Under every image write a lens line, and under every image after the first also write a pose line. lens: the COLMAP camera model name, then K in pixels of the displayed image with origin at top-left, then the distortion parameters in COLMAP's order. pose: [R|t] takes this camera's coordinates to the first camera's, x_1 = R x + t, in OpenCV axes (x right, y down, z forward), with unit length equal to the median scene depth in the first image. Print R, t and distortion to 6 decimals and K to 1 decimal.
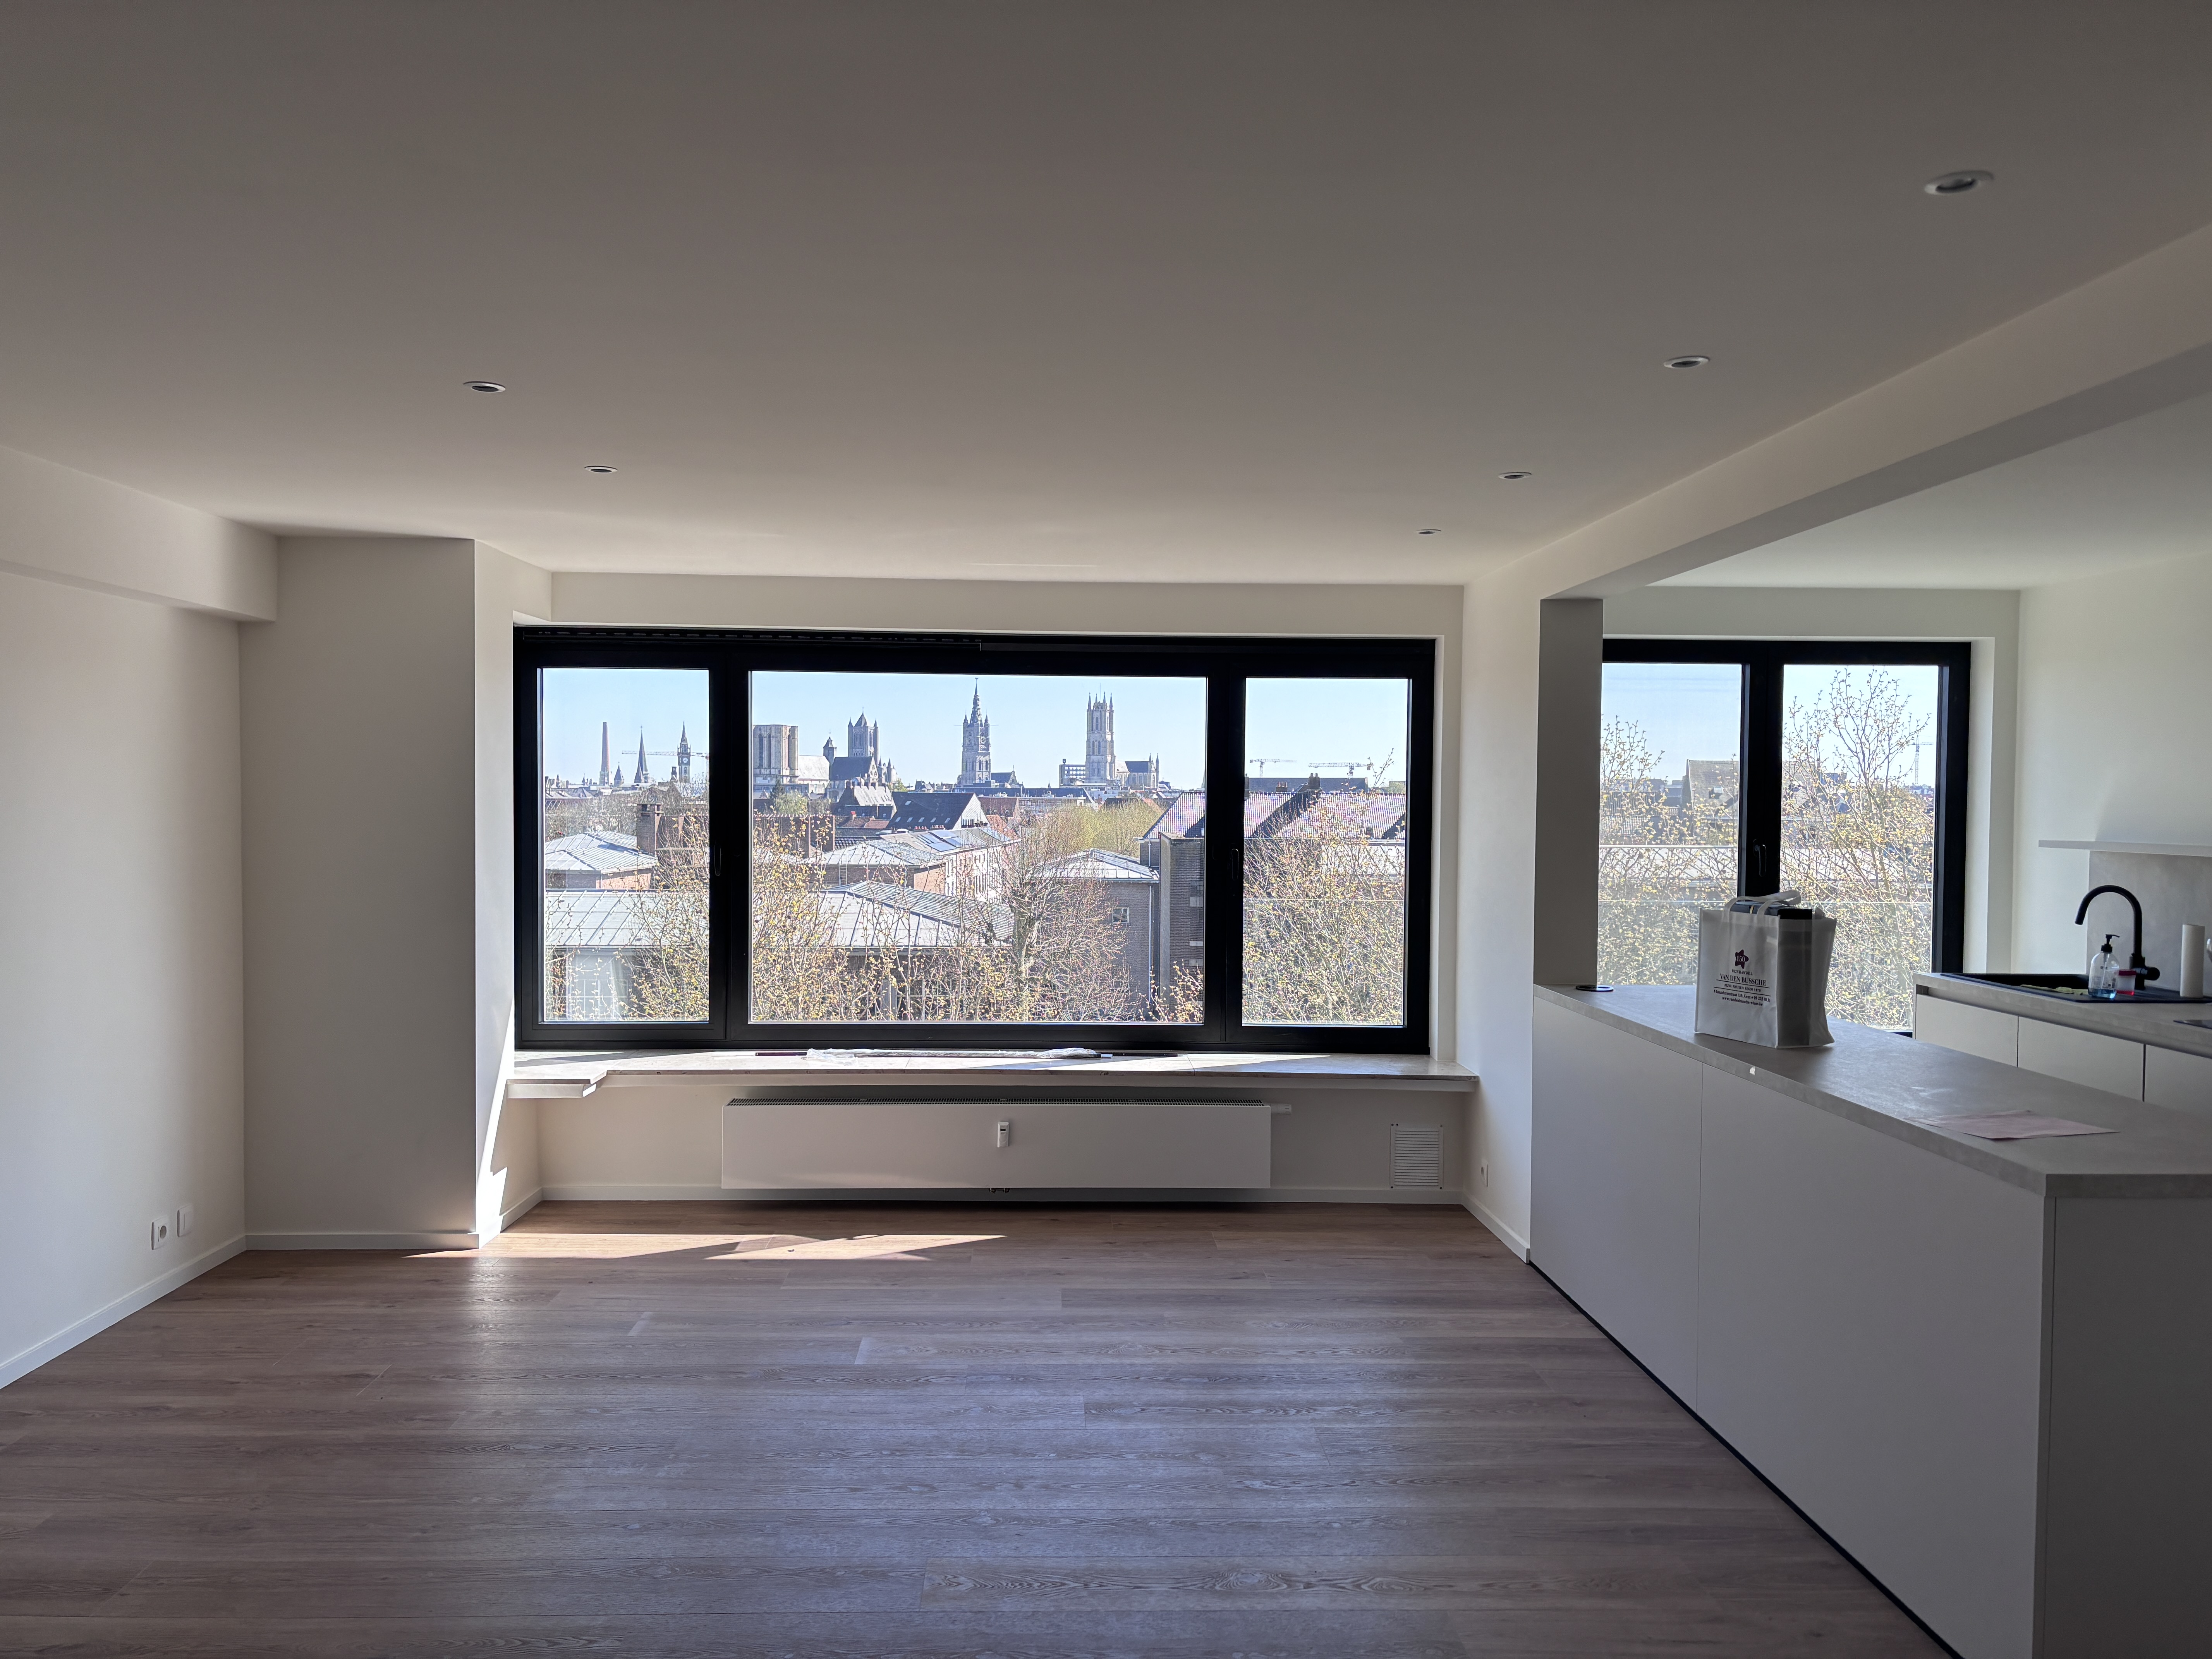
lens RADIAL K [[1641.0, 0, 1110.5], [0, 1641.0, 836.0], [0, 0, 1]] dist [0.046497, -0.058296]
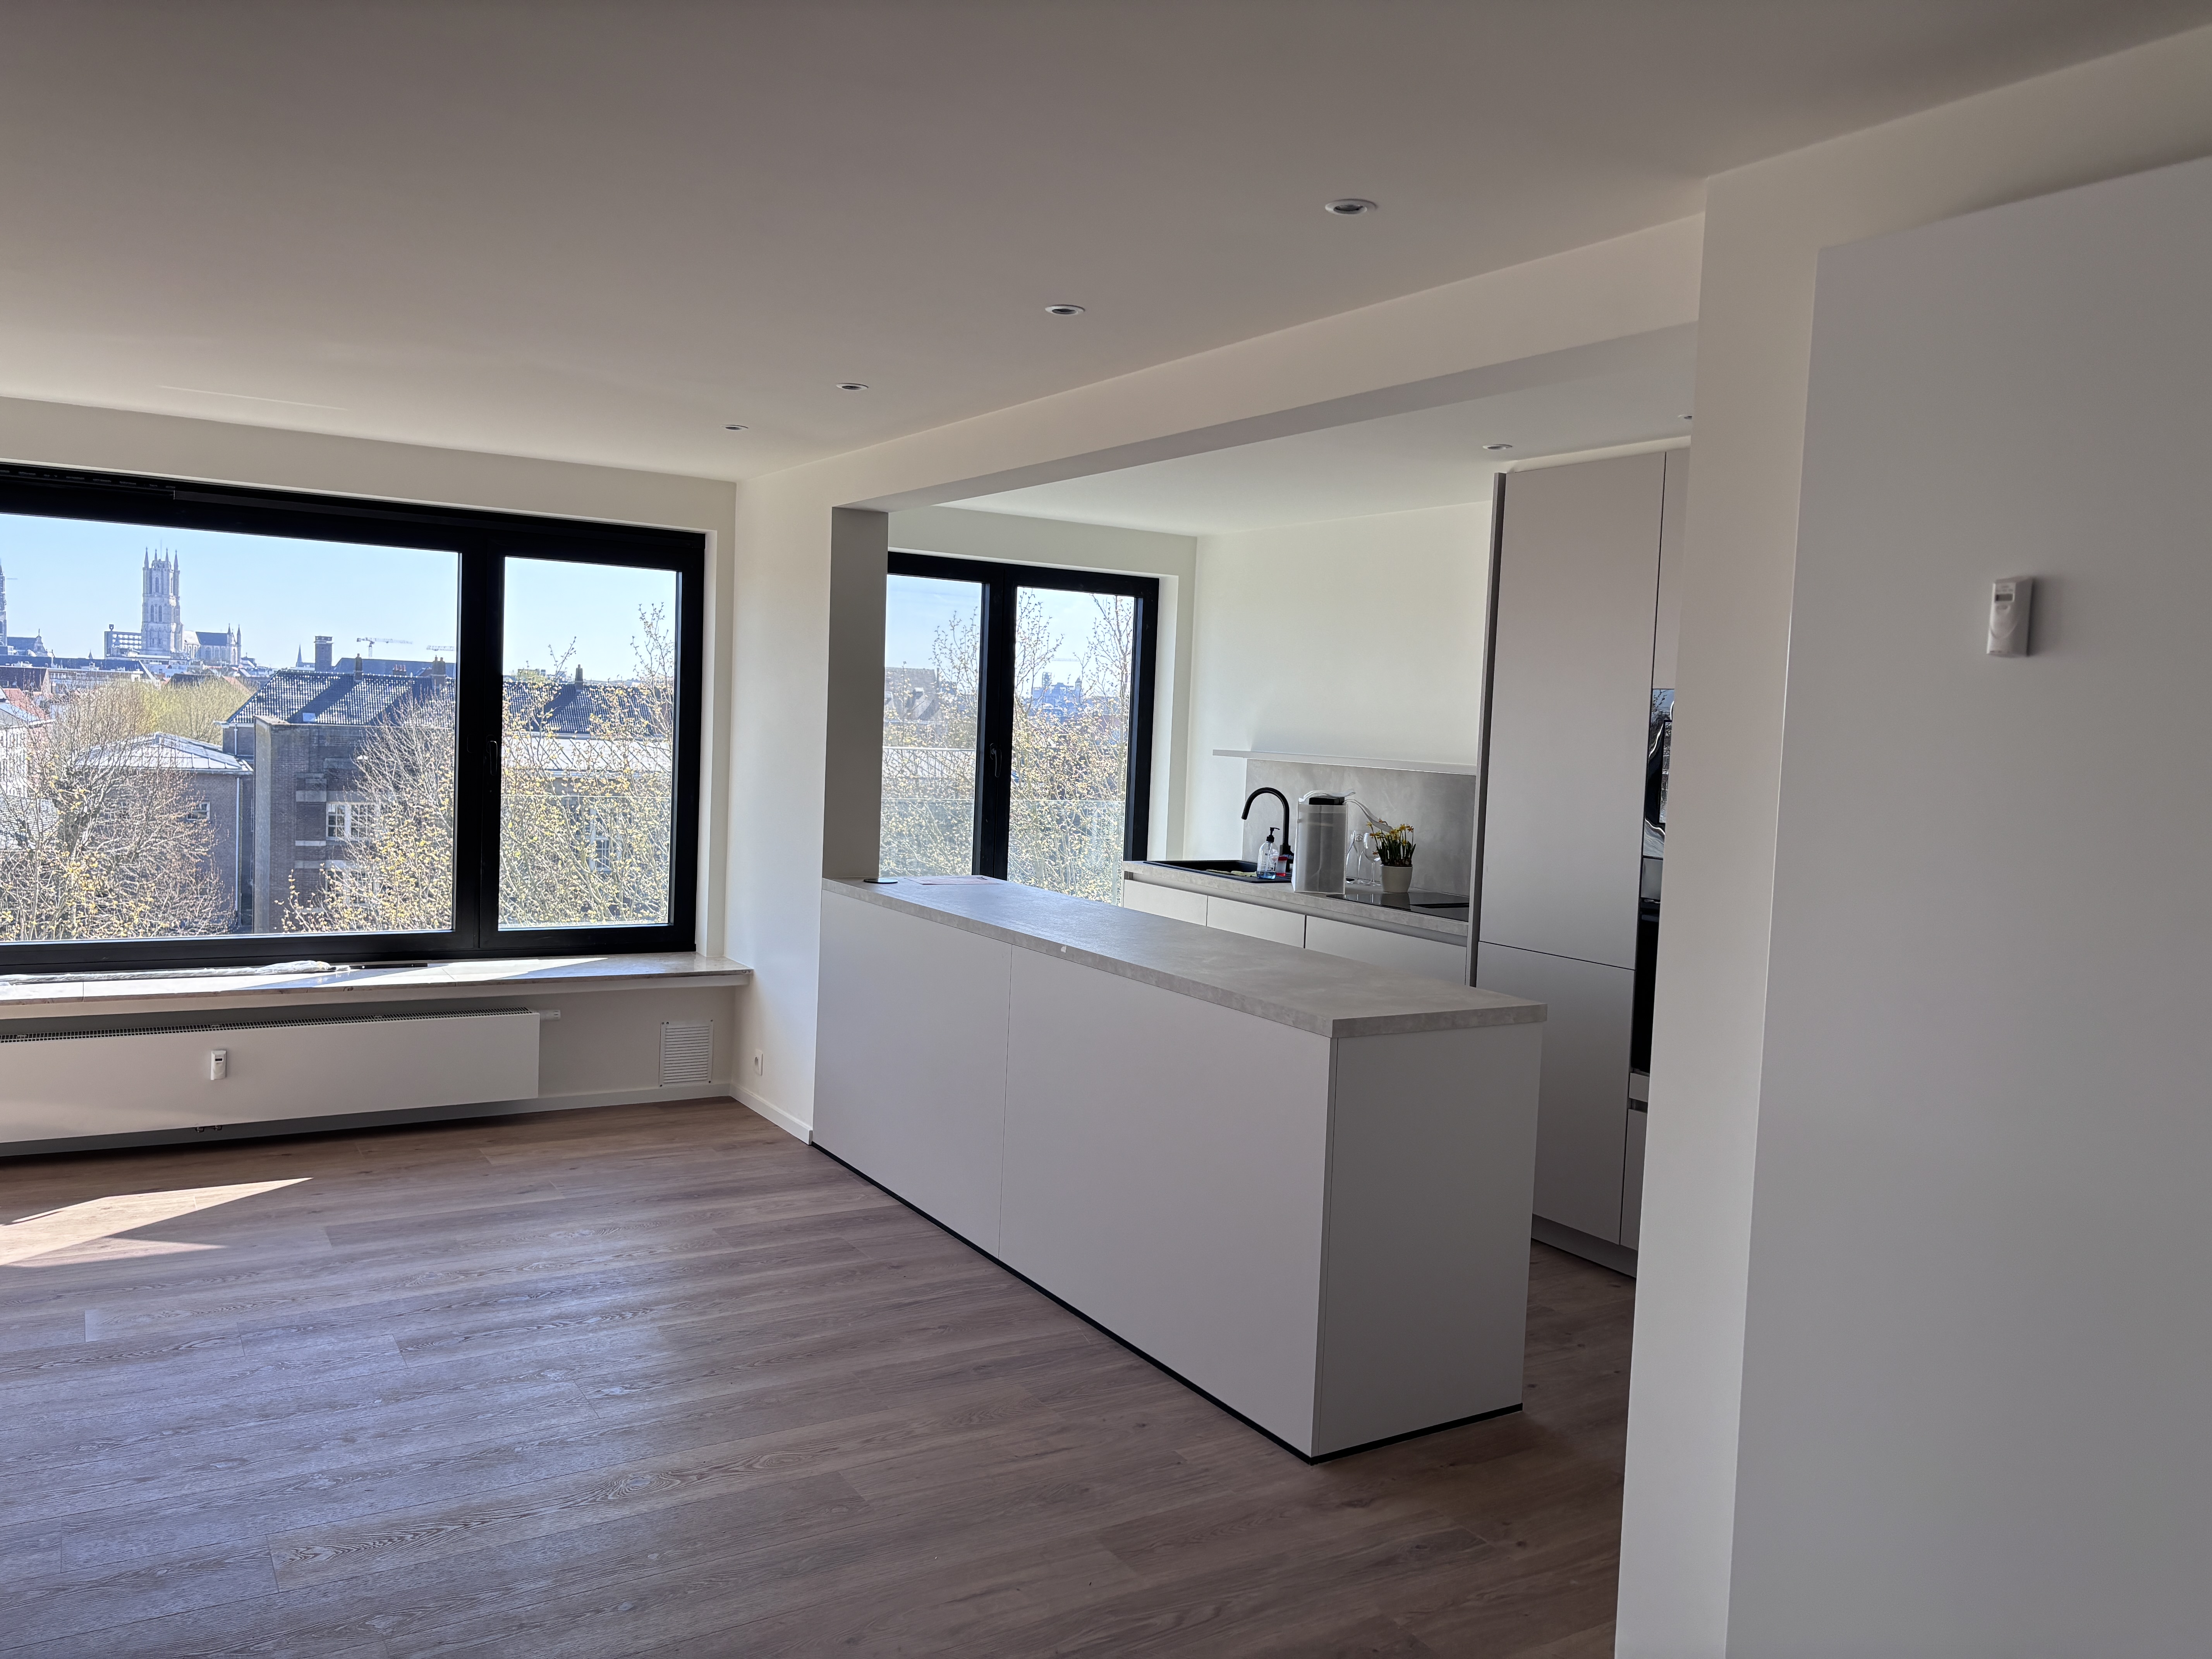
lens RADIAL K [[1641.0, 0, 1120.6], [0, 1641.0, 807.1], [0, 0, 1]] dist [0.046497, -0.058296]
pose [[0.862559, 0.002897, 0.505948, -0.103935], [-0.025985, 0.998918, 0.038580, 0.000071], [-0.505289, -0.046424, 0.861701, 0.012532]]
